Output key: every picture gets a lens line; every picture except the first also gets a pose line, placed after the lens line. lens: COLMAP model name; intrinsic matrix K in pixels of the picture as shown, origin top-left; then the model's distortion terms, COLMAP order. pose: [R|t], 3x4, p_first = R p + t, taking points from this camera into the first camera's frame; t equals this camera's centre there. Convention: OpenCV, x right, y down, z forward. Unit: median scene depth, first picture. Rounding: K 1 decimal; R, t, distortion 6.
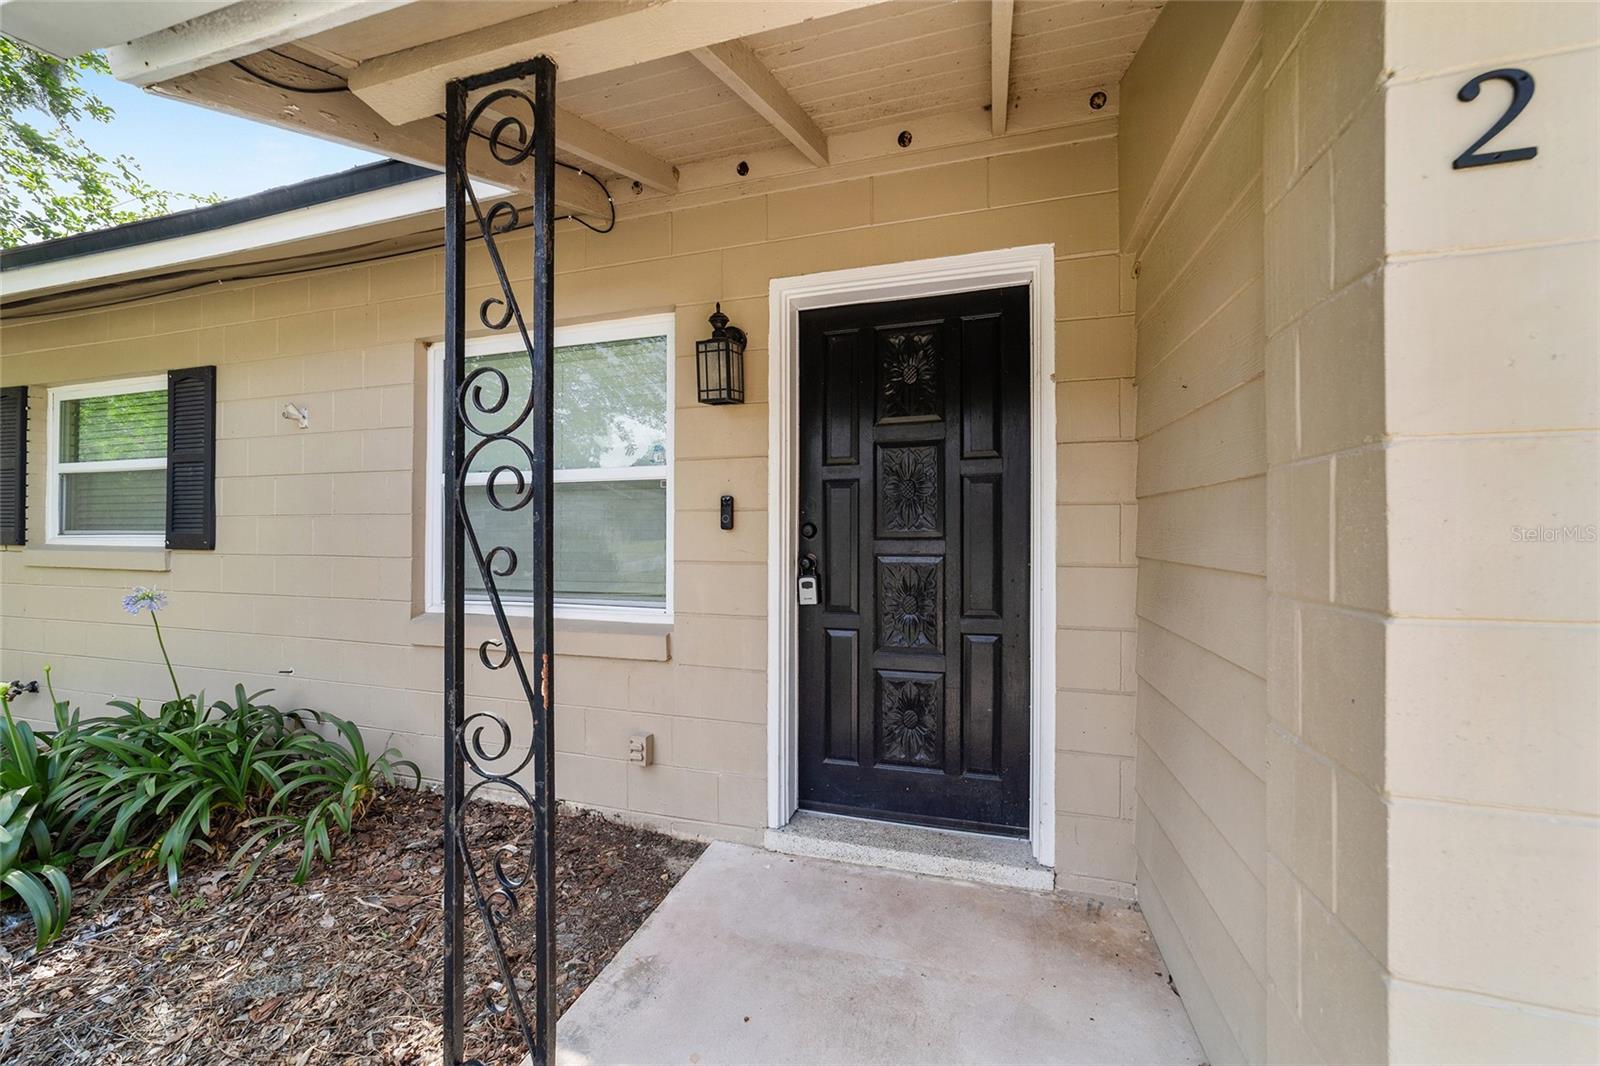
lens RADIAL K [[610.3, 0, 801.2], [0, 610.3, 529.6], [0, 0, 1]] dist [-0.020091, 0.008798]
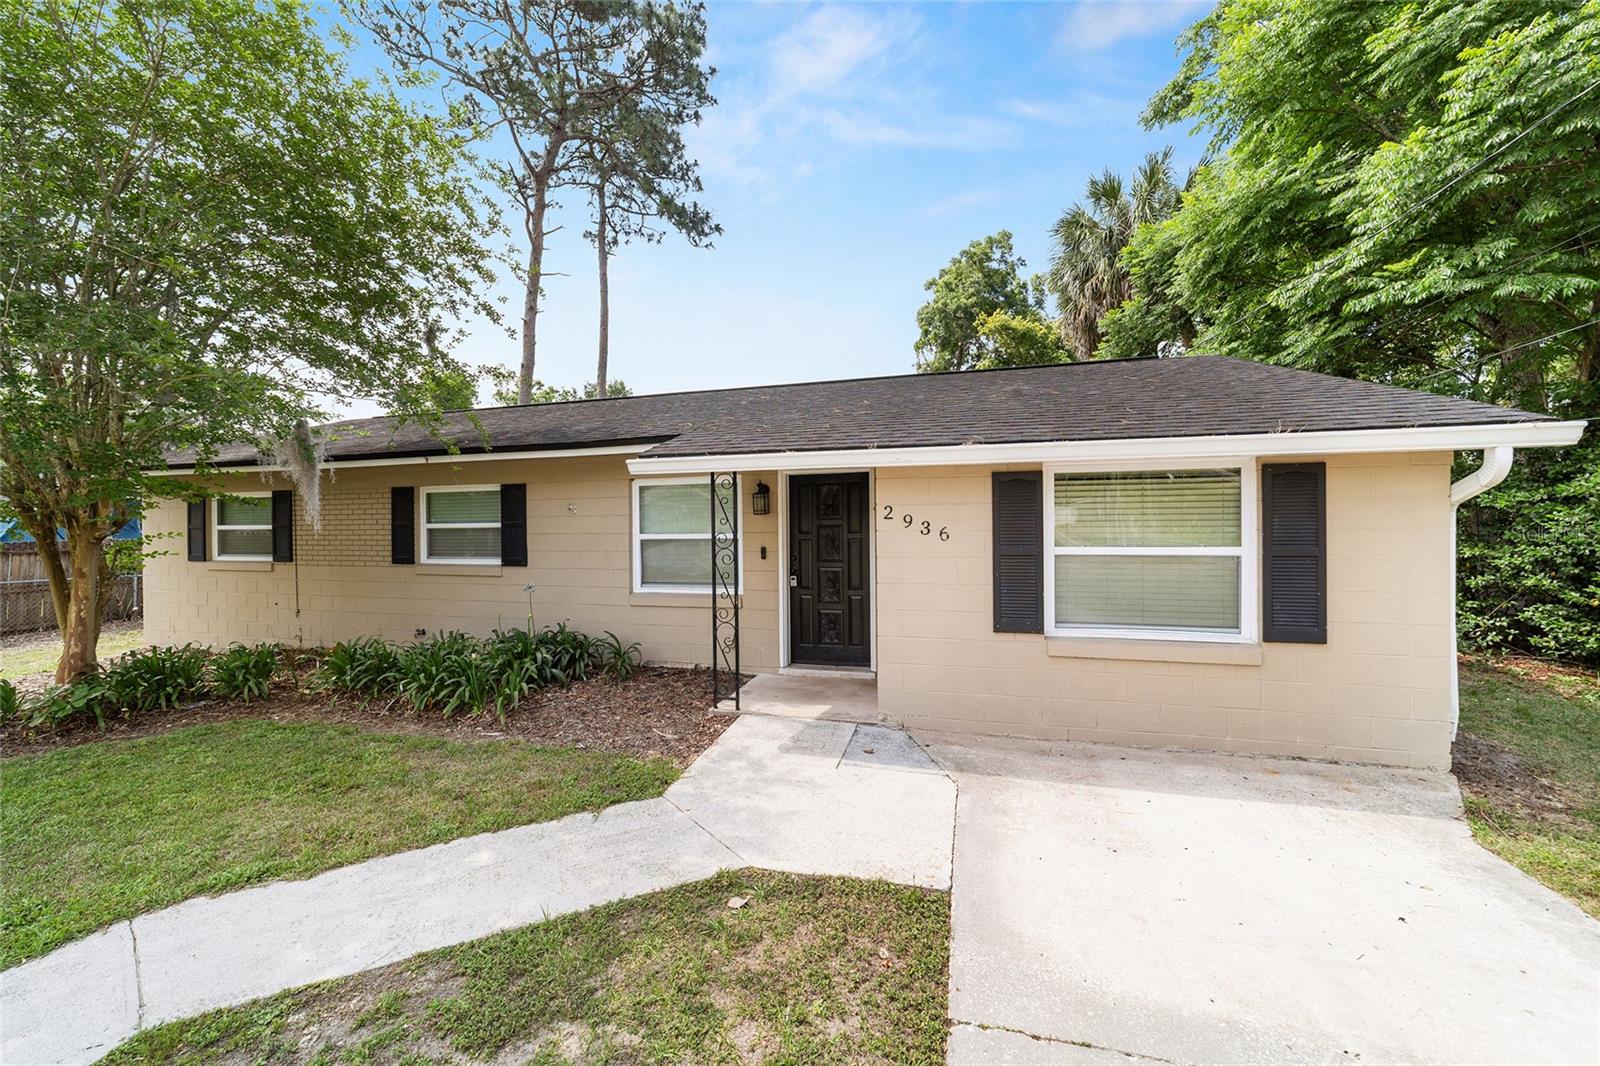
lens RADIAL K [[610.3, 0, 801.2], [0, 610.3, 529.6], [0, 0, 1]] dist [-0.020091, 0.008798]
pose [[0.999857, -0.011033, 0.012802, 0.012891], [0.010885, 0.999873, 0.011640, -0.156197], [-0.012929, -0.011499, 0.999850, -1.677980]]
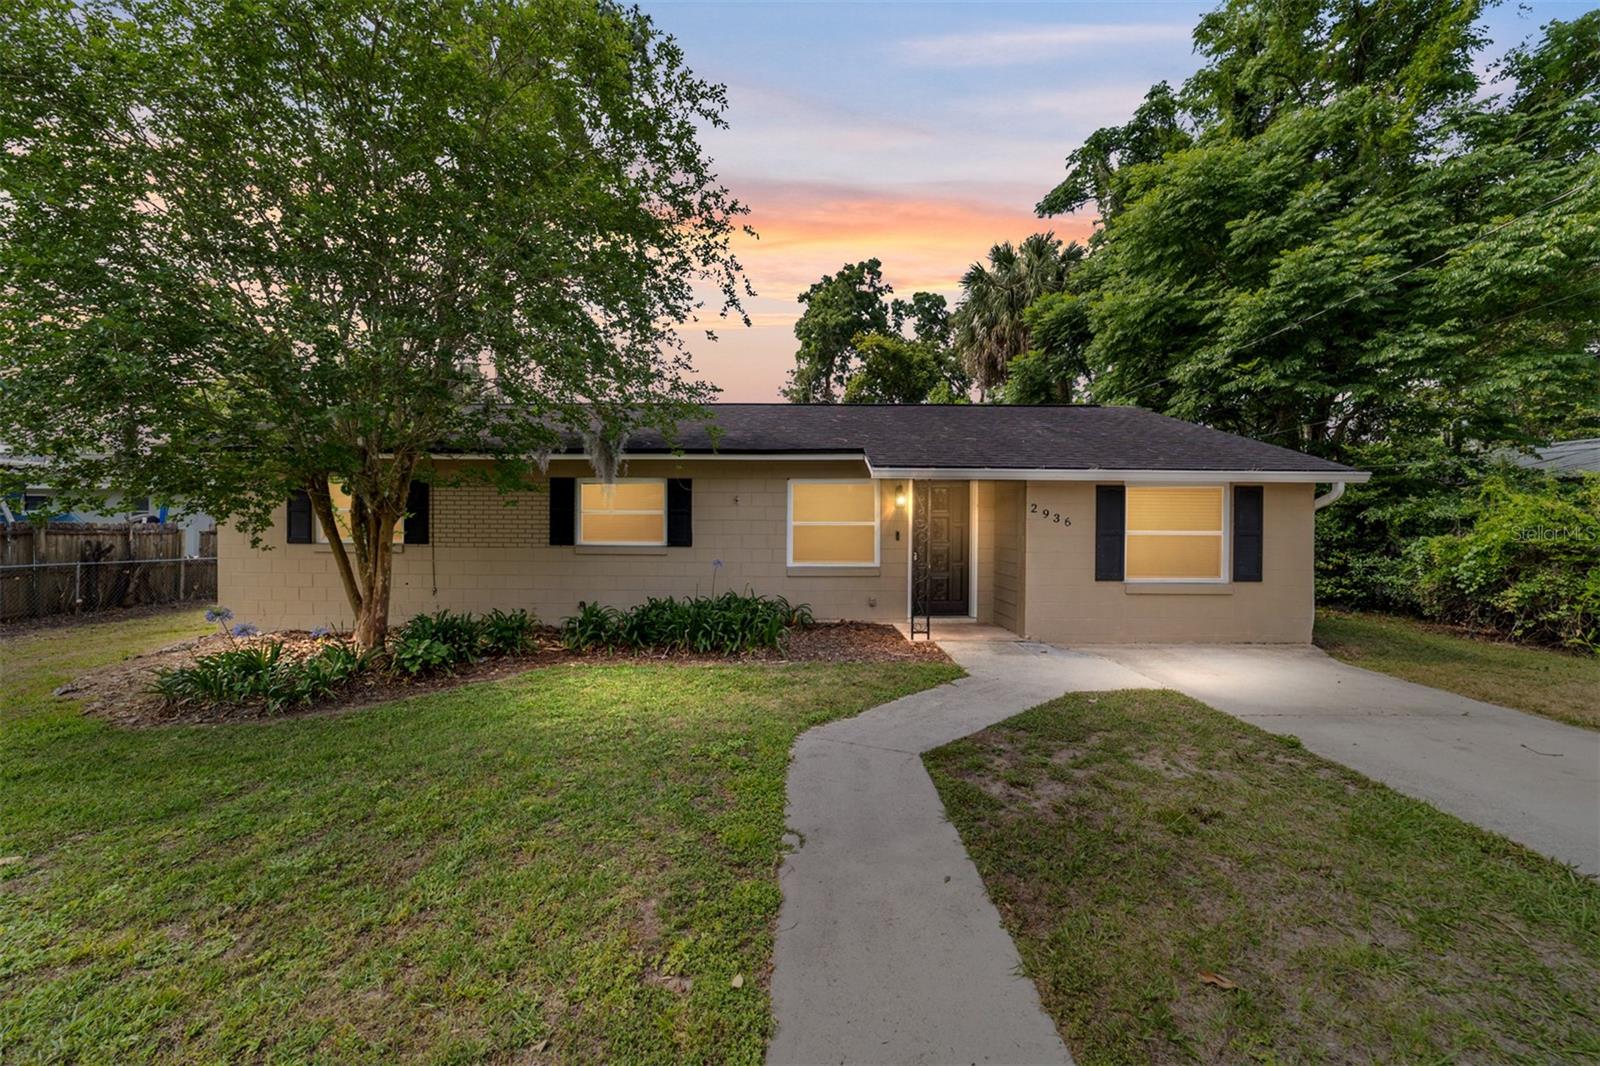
lens RADIAL K [[610.3, 0, 801.2], [0, 610.3, 529.6], [0, 0, 1]] dist [-0.020091, 0.008798]
pose [[0.958352, -0.000435, 0.285588, -1.717019], [-0.004609, 0.999845, 0.016988, -0.123266], [-0.285551, -0.017597, 0.958202, -2.378576]]
